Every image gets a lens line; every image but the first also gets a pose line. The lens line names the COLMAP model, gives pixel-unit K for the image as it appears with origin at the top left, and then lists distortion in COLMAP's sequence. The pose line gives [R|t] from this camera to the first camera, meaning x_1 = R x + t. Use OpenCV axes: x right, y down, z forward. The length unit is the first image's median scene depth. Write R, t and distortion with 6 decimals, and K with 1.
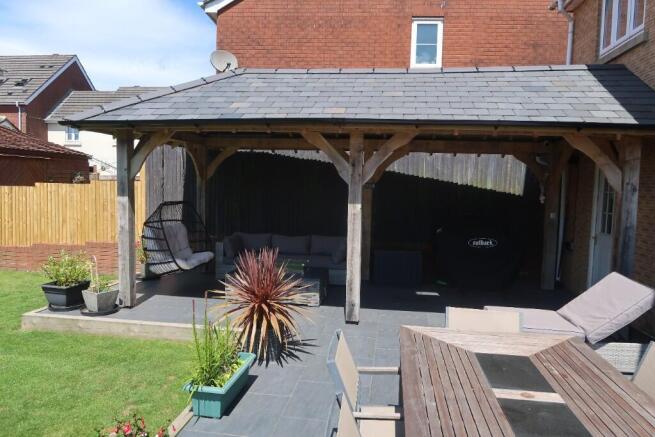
lens RADIAL K [[452.5, 0, 326.4], [0, 452.5, 216.1], [0, 0, 1]] dist [-0.030984, 0.008231]
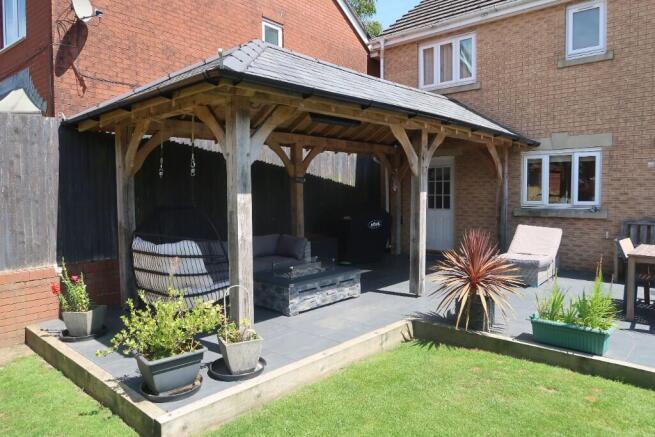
lens RADIAL K [[452.5, 0, 323.5], [0, 452.5, 213.6], [0, 0, 1]] dist [-0.030984, 0.008231]
pose [[0.563409, -0.072214, 0.823016, -0.703899], [0.079841, 0.996269, 0.032760, -0.020395], [-0.822311, 0.047253, 0.567073, 0.374062]]
